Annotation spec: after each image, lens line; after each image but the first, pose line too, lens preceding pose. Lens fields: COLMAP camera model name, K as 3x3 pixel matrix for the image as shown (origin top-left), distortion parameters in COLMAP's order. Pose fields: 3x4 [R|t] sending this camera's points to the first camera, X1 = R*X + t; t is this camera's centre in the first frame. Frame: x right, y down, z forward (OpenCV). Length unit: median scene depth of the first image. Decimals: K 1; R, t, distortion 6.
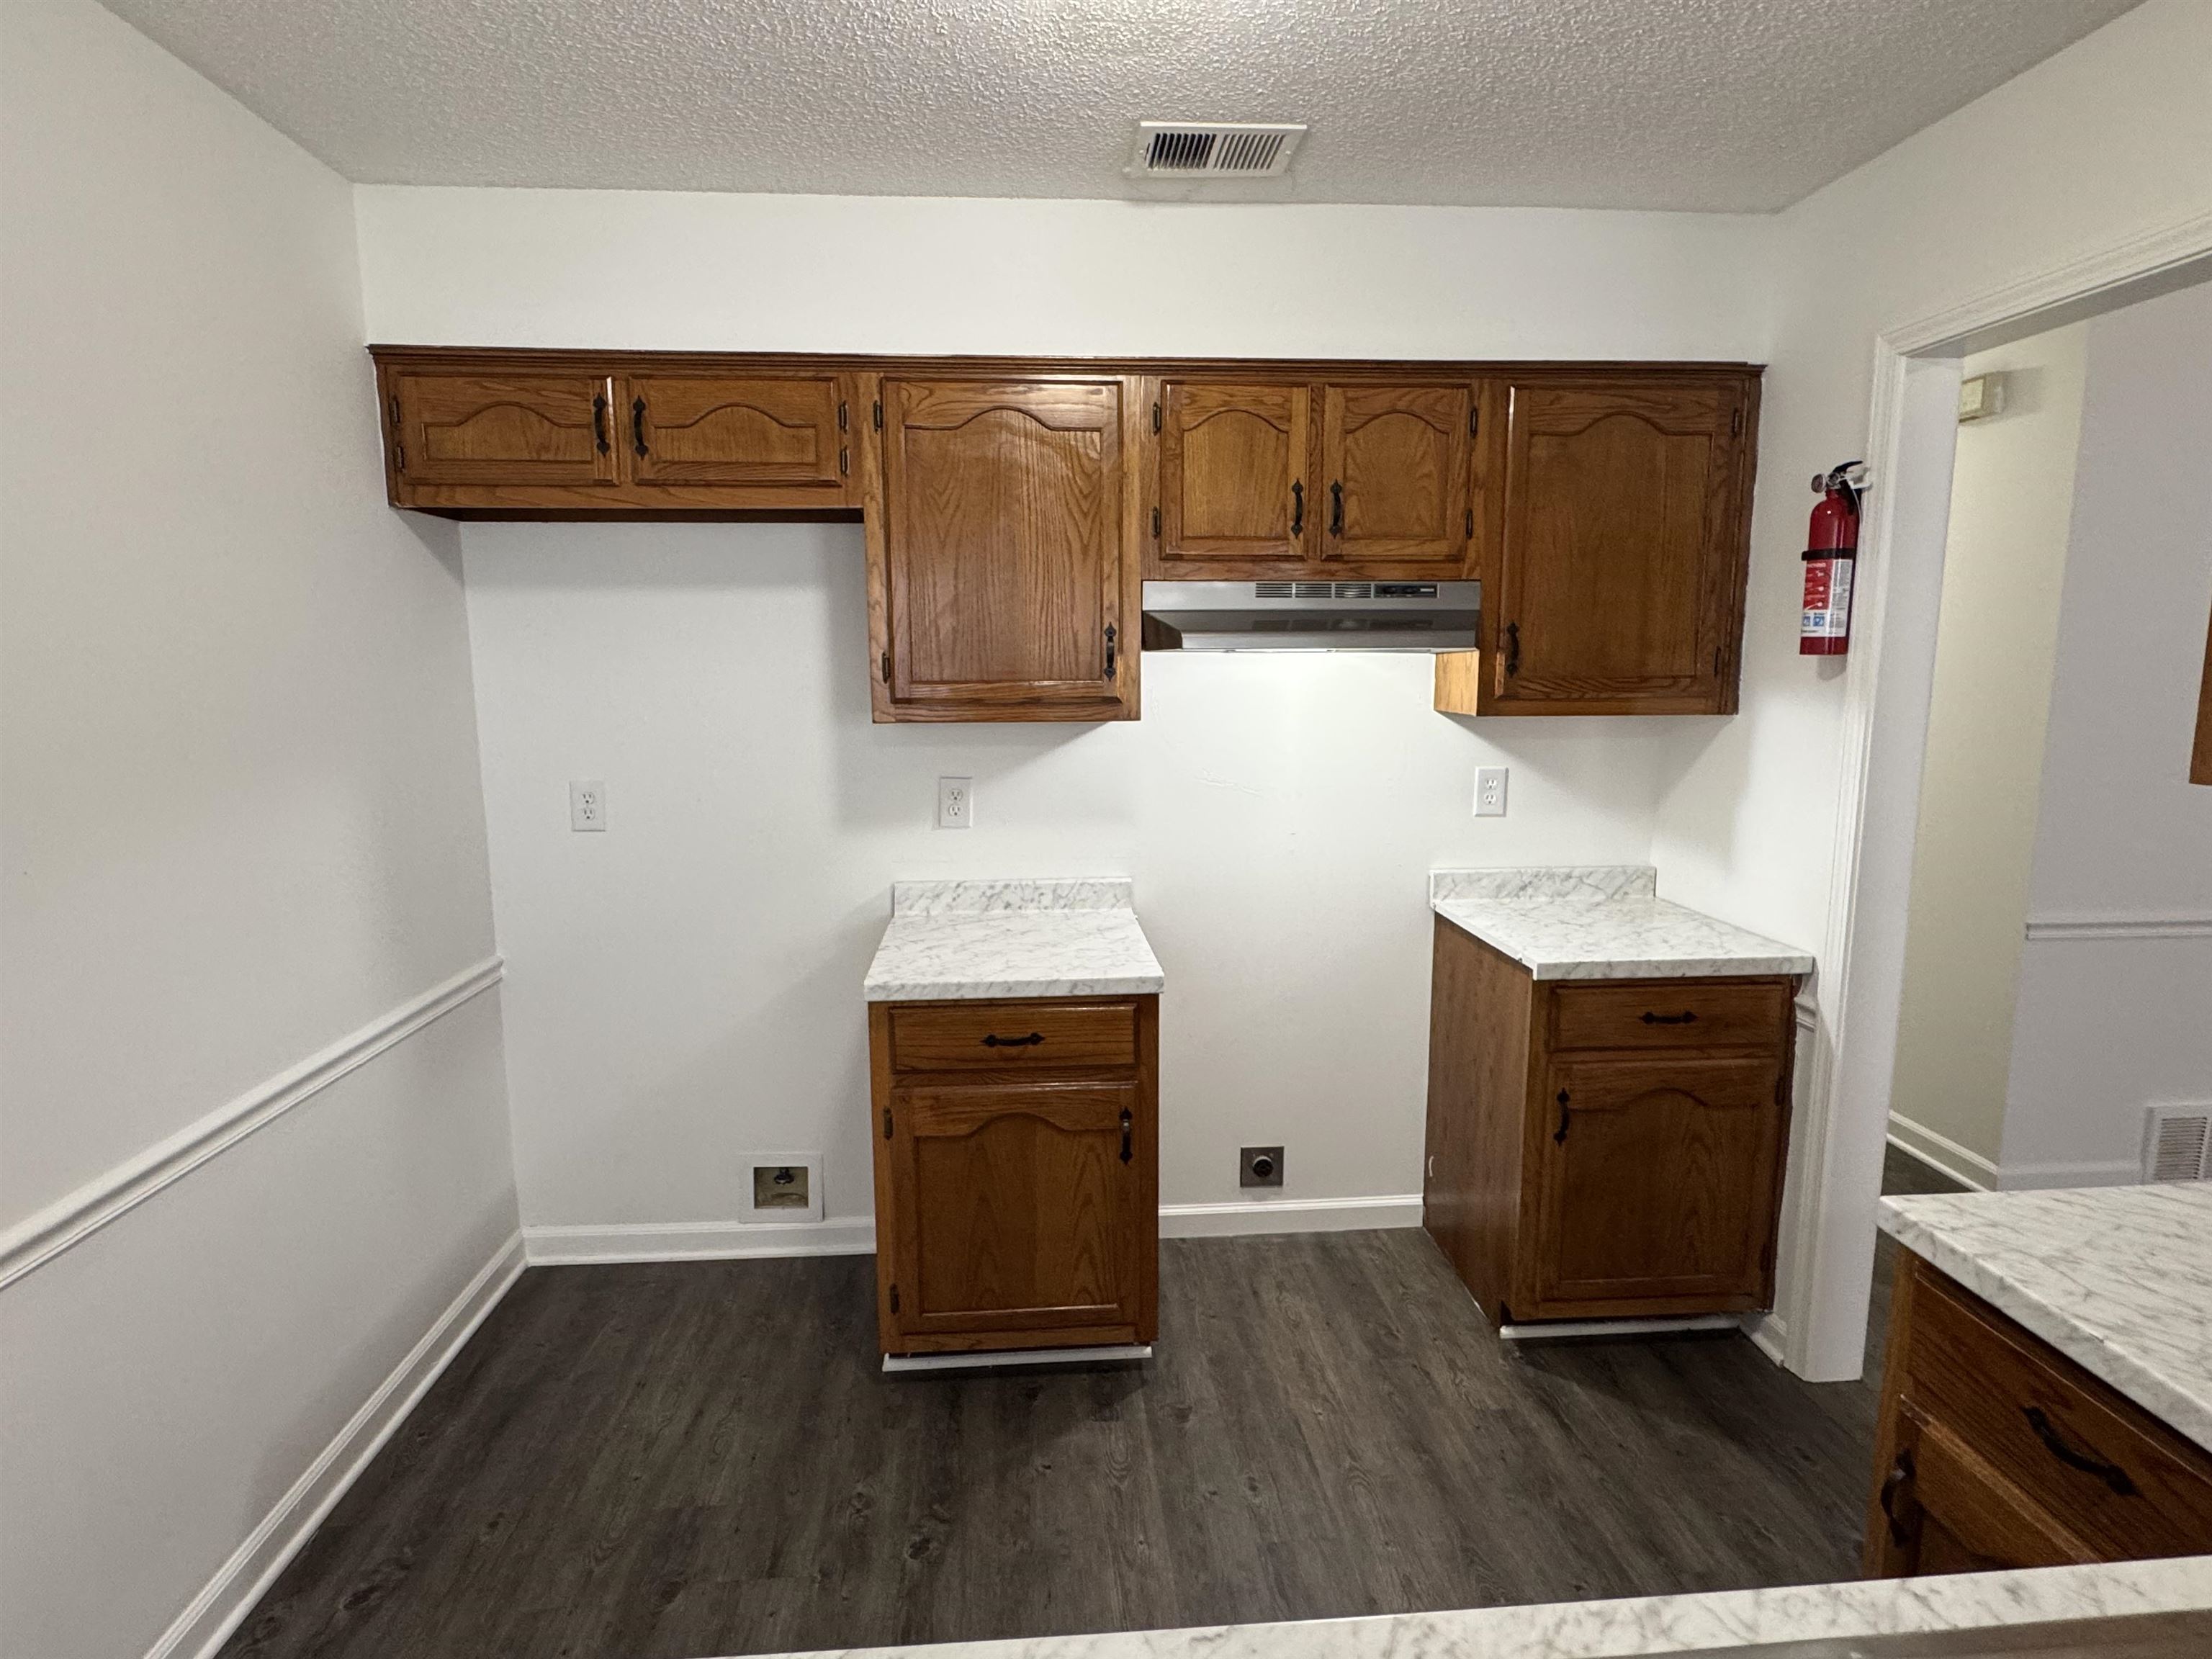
lens RADIAL K [[1158.2, 0, 1106.0], [0, 1158.2, 829.5], [0, 0, 1]] dist [-0.002080, 0.000940]
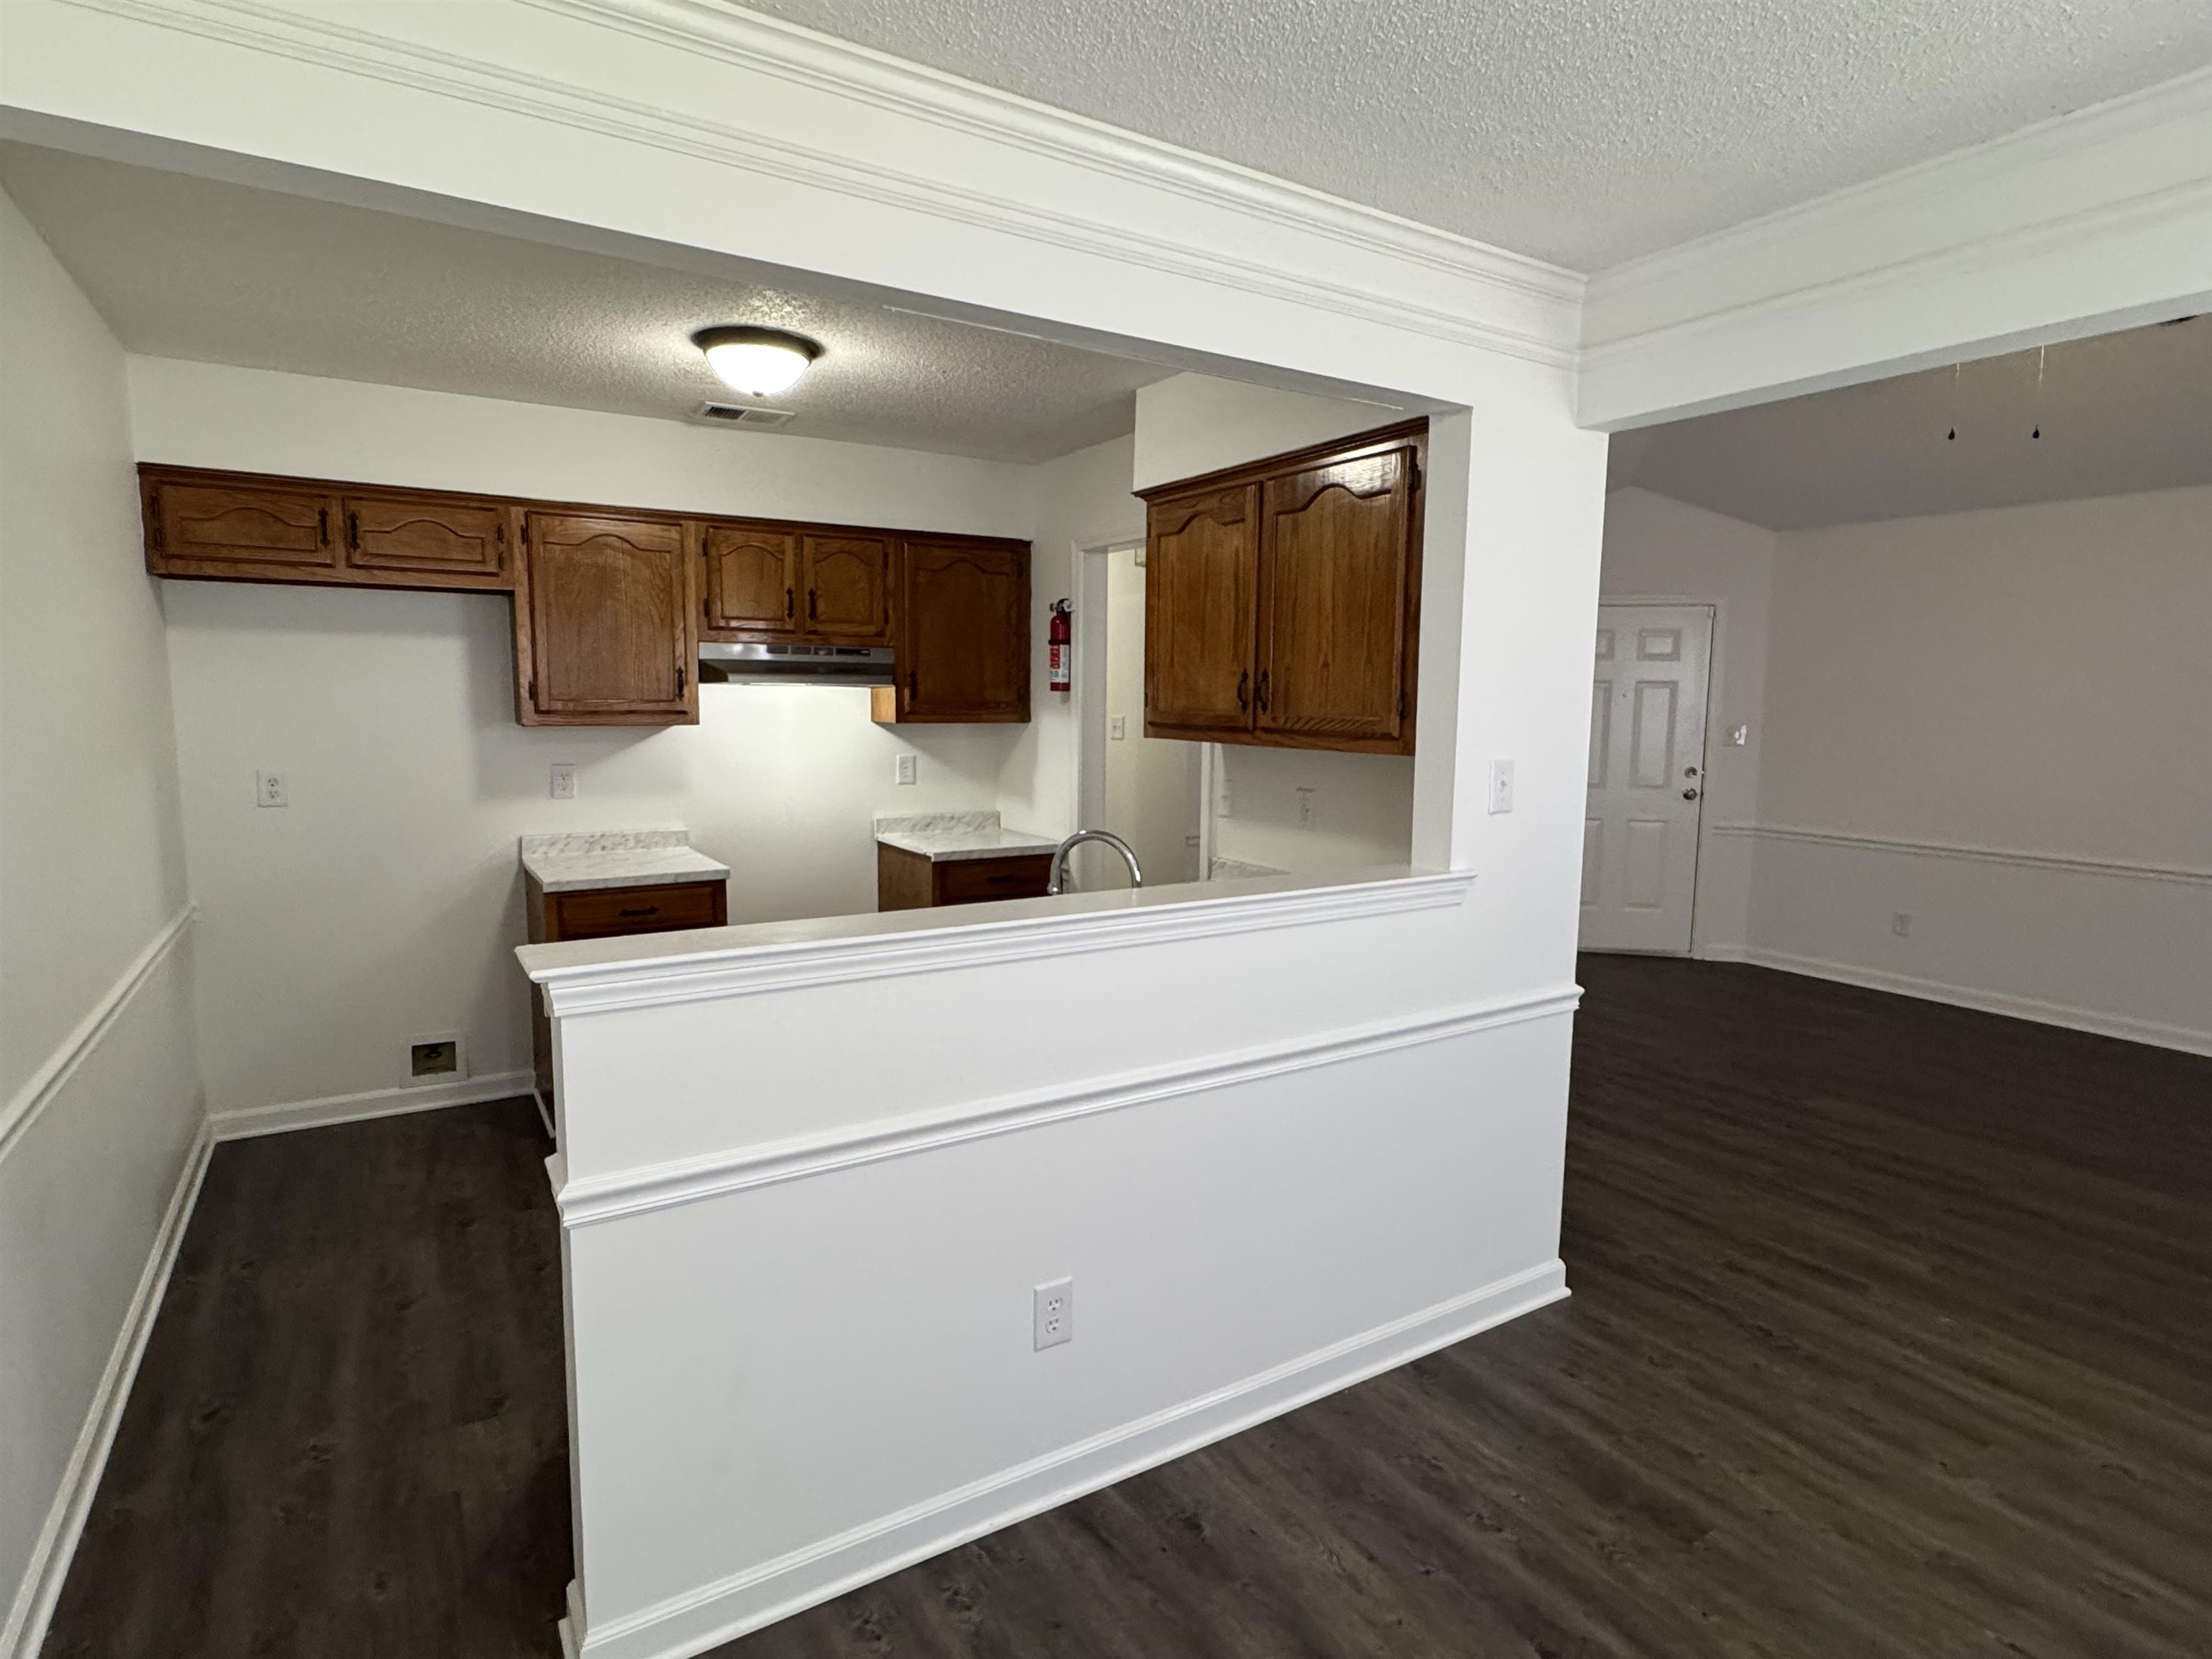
lens RADIAL K [[1158.2, 0, 1106.0], [0, 1158.2, 829.5], [0, 0, 1]] dist [-0.002080, 0.000940]
pose [[0.884858, -0.040172, 0.464126, -0.236622], [0.054619, 0.998350, -0.017721, 0.119572], [-0.462648, 0.041030, 0.885592, -0.750793]]
